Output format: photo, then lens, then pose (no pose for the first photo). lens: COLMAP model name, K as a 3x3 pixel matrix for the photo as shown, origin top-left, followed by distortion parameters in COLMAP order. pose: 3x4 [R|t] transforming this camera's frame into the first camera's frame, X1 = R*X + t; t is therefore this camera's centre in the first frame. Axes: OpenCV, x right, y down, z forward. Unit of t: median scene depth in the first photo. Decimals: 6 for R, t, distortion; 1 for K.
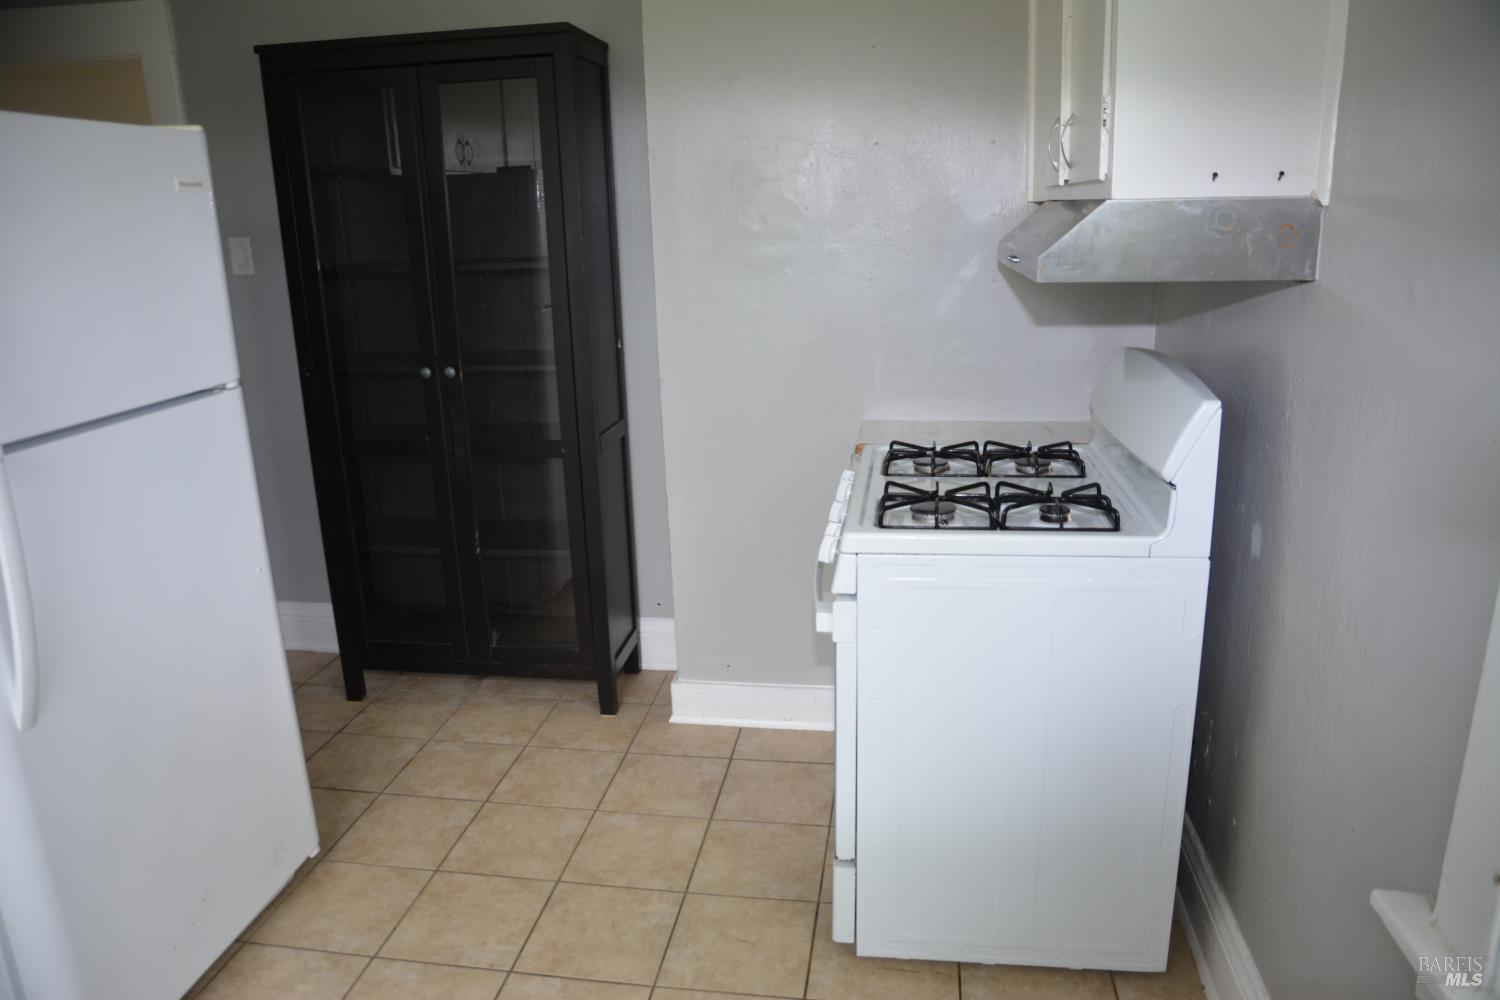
lens RADIAL K [[1052.6, 0, 745.7], [0, 1052.6, 506.5], [0, 0, 1]] dist [-0.110712, 0.076991]
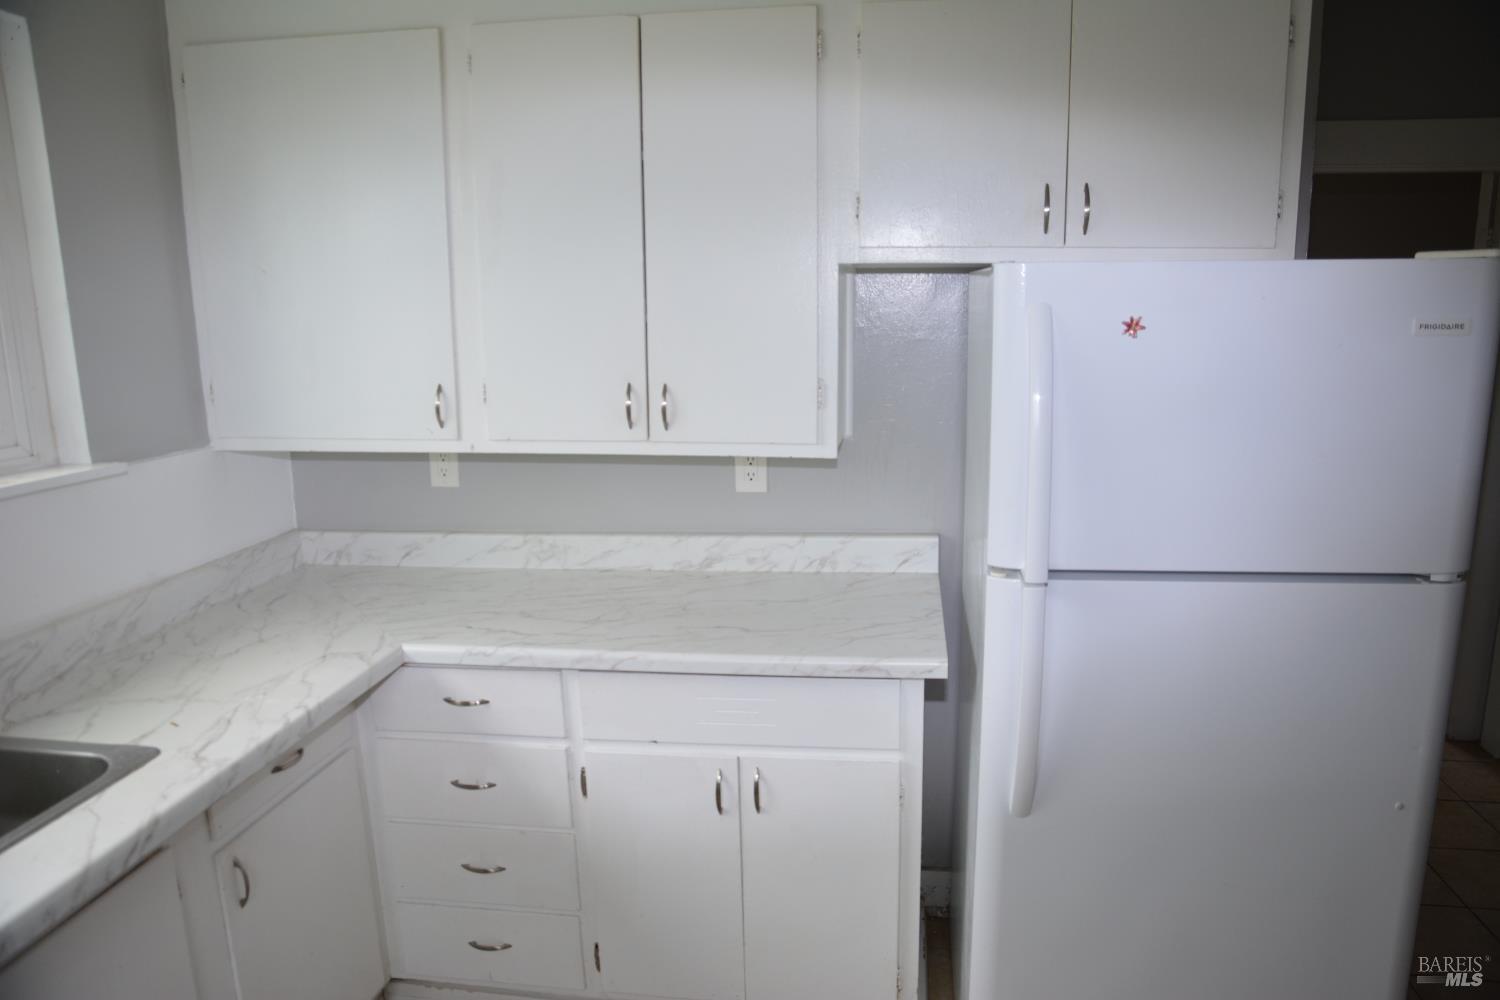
lens RADIAL K [[1052.6, 0, 745.7], [0, 1052.6, 506.5], [0, 0, 1]] dist [-0.110712, 0.076991]
pose [[0.011117, 0.228248, -0.973539, 0.172625], [-0.260434, 0.940659, 0.217565, -0.147665], [0.965428, 0.251124, 0.069901, 0.311910]]
